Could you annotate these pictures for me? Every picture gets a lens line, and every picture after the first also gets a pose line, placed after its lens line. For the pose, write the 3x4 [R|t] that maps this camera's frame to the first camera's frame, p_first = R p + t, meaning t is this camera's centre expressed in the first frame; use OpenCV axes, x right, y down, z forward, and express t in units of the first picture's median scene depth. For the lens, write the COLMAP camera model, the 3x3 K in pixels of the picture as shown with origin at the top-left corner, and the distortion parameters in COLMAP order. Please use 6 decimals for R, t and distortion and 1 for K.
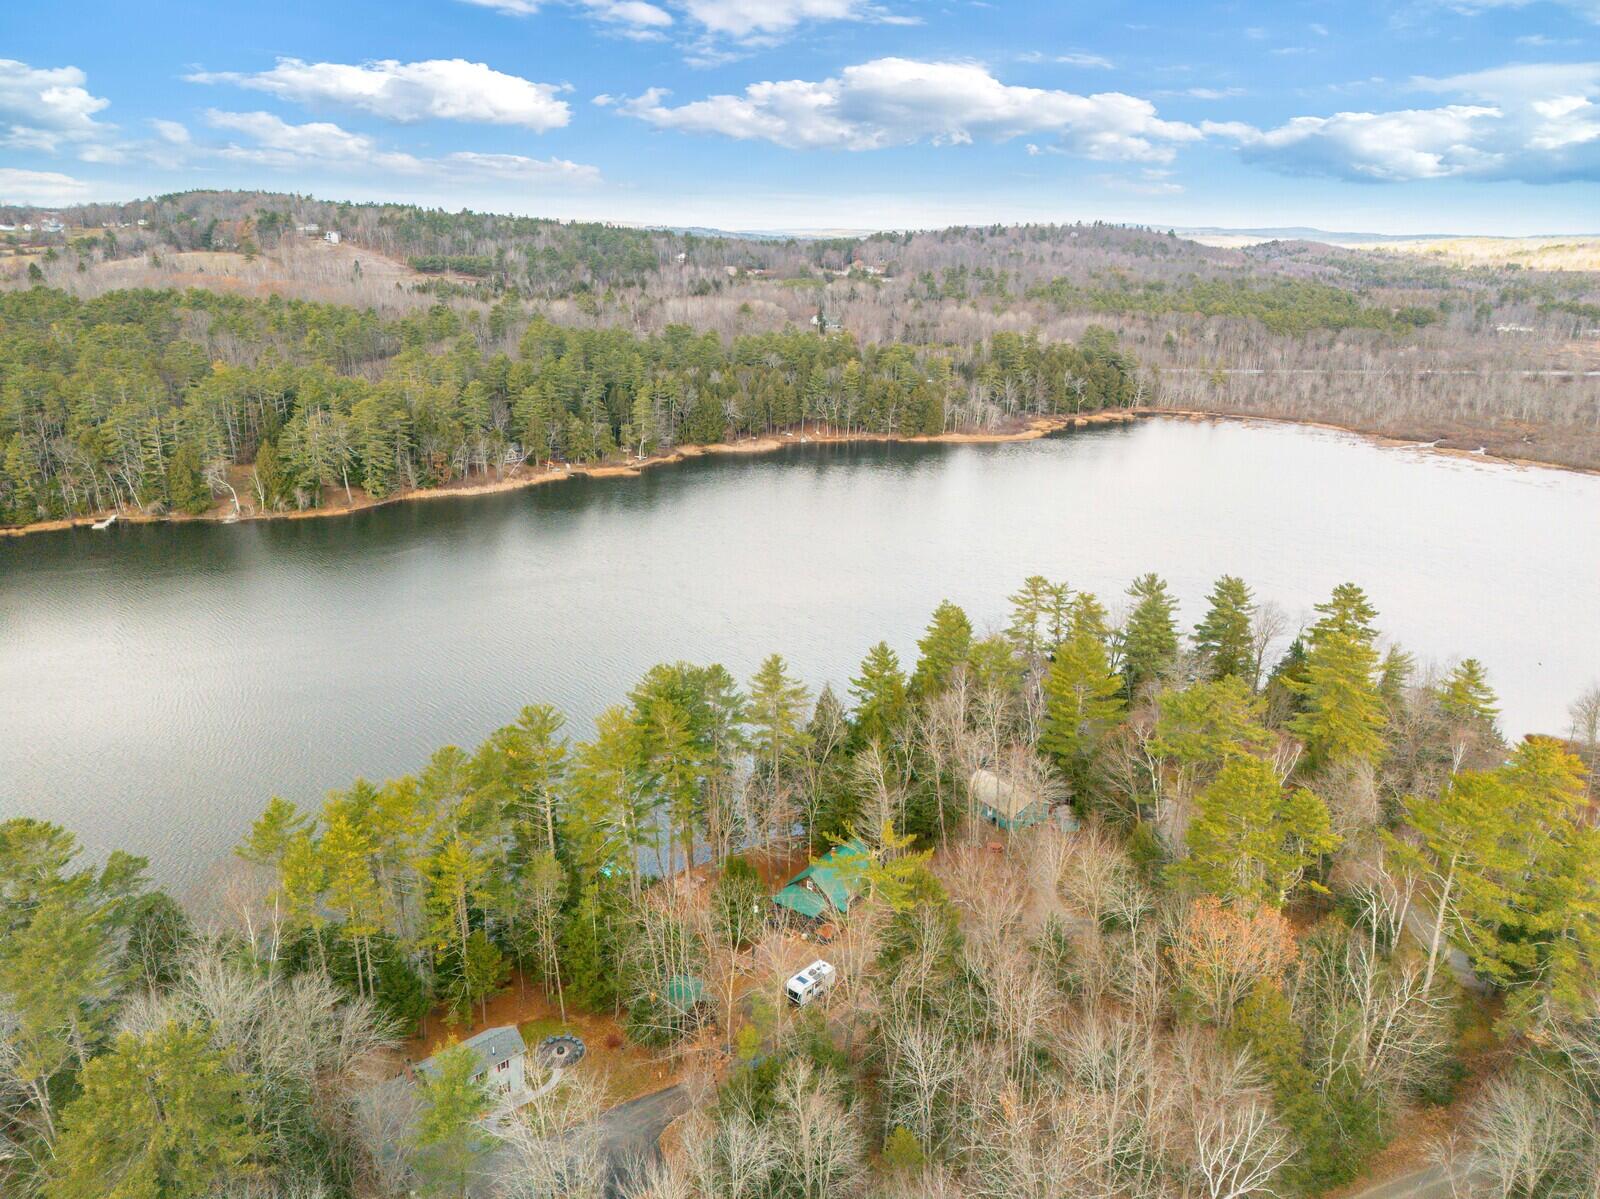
lens RADIAL K [[1162.5, 0, 794.9], [0, 1162.5, 601.3], [0, 0, 1]] dist [0.081292, -0.069359]
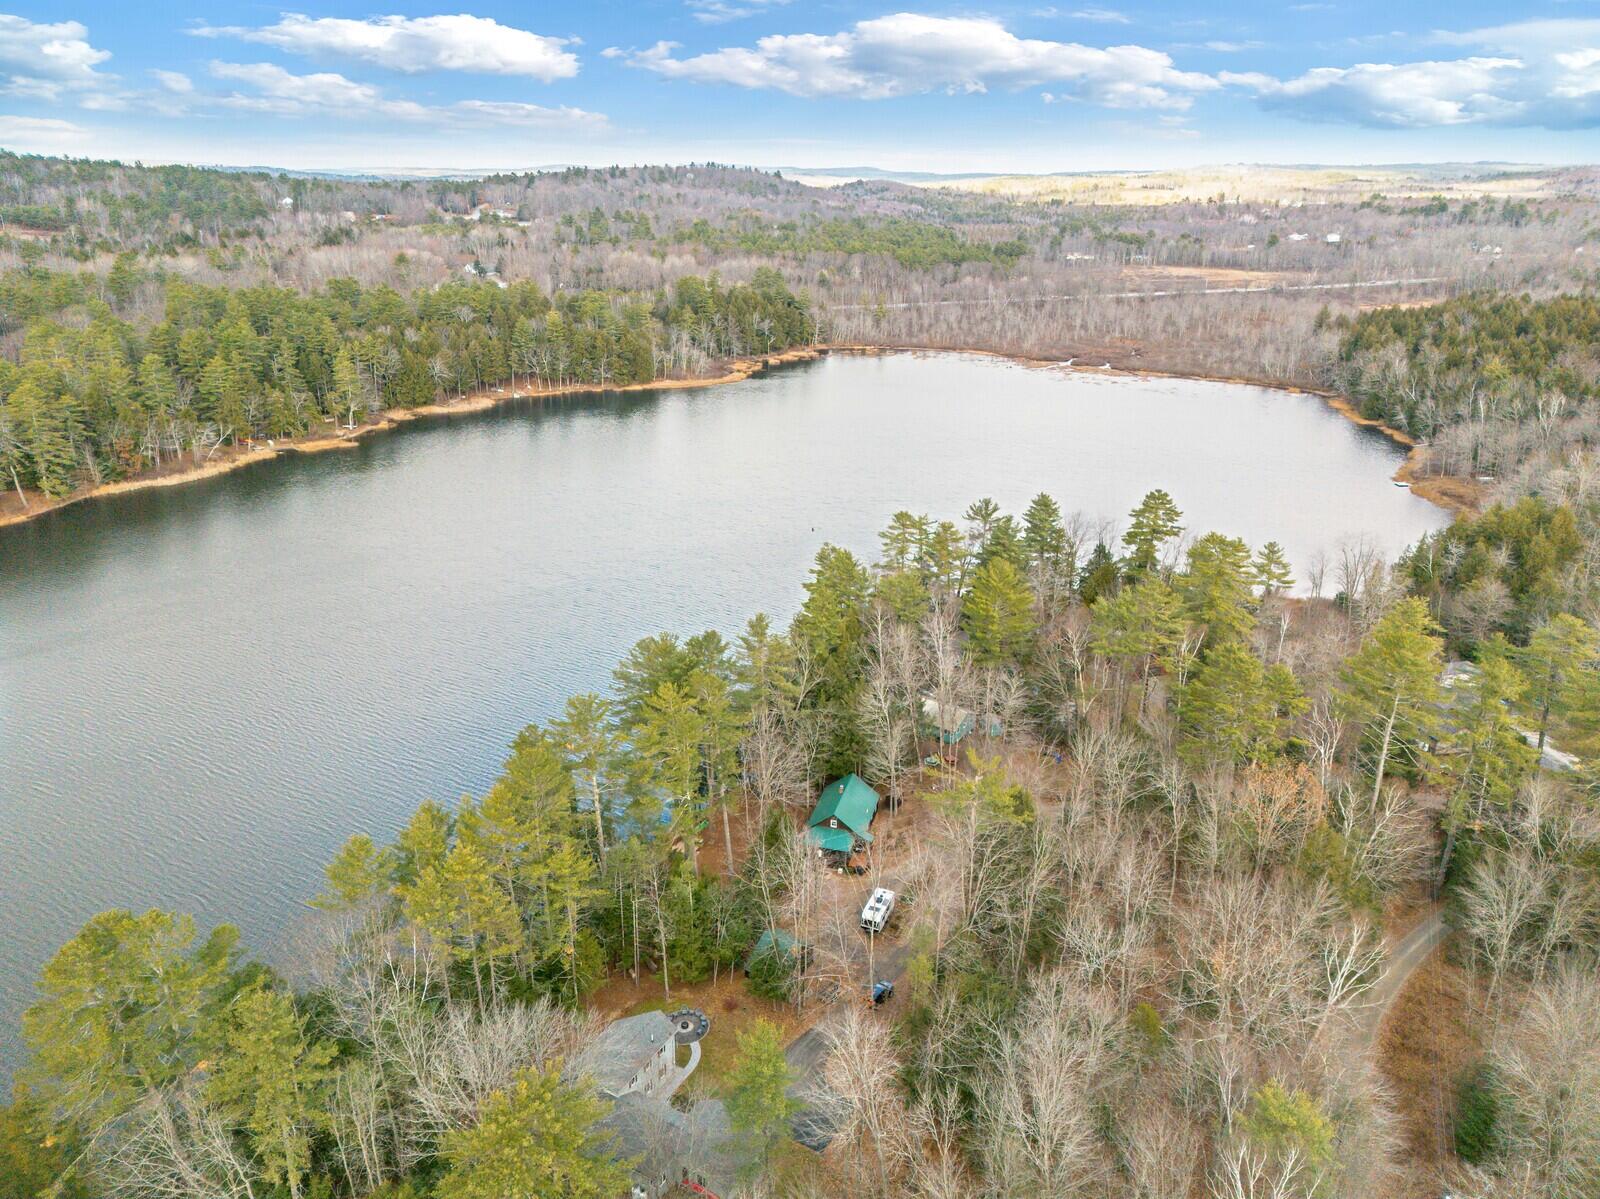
lens RADIAL K [[1162.5, 0, 785.0], [0, 1162.5, 591.6], [0, 0, 1]] dist [0.081292, -0.069359]
pose [[0.942650, -0.122814, 0.310367, -0.102361], [0.110404, 0.992233, 0.057312, -0.009058], [-0.314995, -0.019759, 0.948888, 0.007564]]
